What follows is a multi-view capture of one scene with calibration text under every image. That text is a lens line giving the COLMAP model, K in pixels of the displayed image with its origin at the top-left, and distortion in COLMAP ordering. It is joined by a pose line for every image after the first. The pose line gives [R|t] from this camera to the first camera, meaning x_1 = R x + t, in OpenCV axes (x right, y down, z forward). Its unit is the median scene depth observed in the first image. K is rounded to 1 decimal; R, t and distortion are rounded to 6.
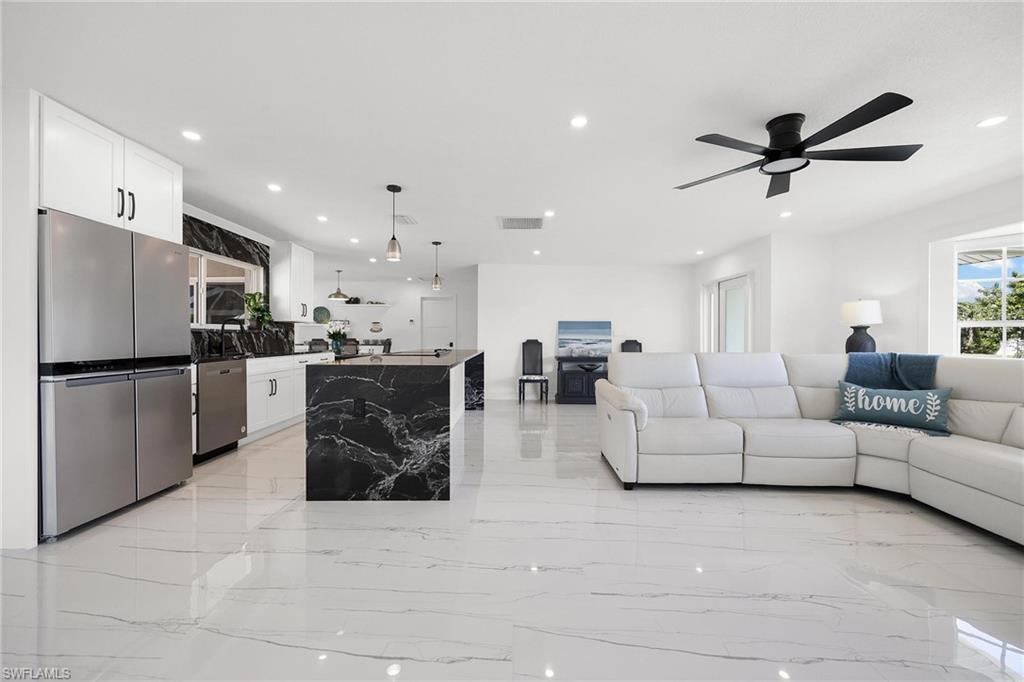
lens RADIAL K [[415.5, 0, 512.0], [0, 415.5, 341.0], [0, 0, 1]] dist [0.000063, 0.000001]
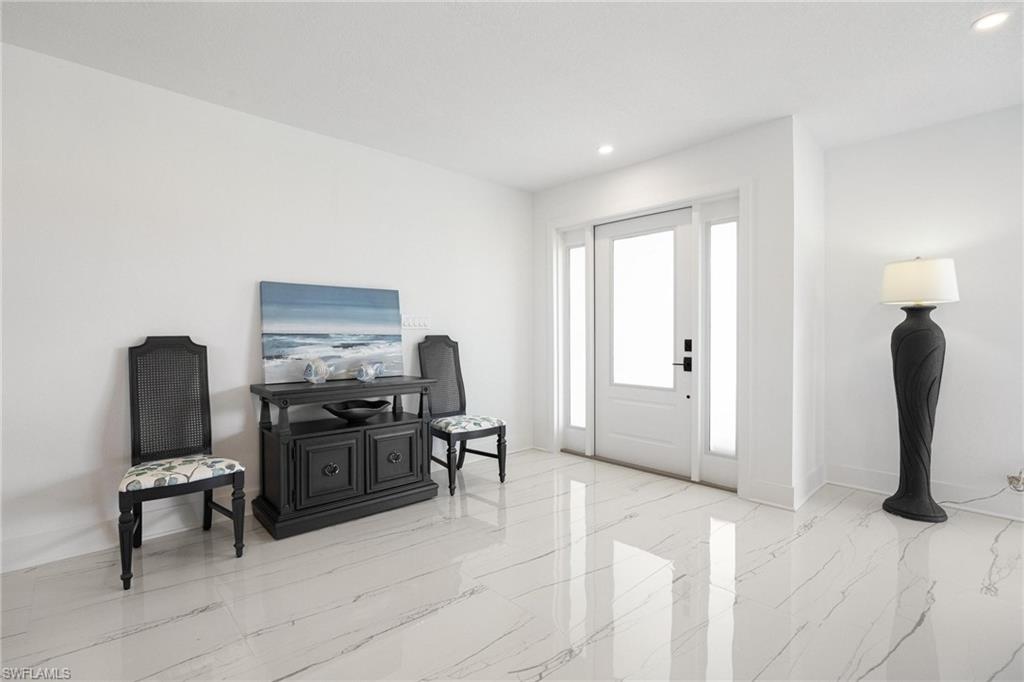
lens RADIAL K [[496.9, 0, 512.0], [0, 496.9, 341.0], [0, 0, 1]] dist [-0.002124, -0.000407]
pose [[0.763784, -0.014493, 0.645309, 0.006416], [0.009149, 0.999891, 0.011627, -0.001919], [-0.645407, -0.002977, 0.763833, 0.571531]]
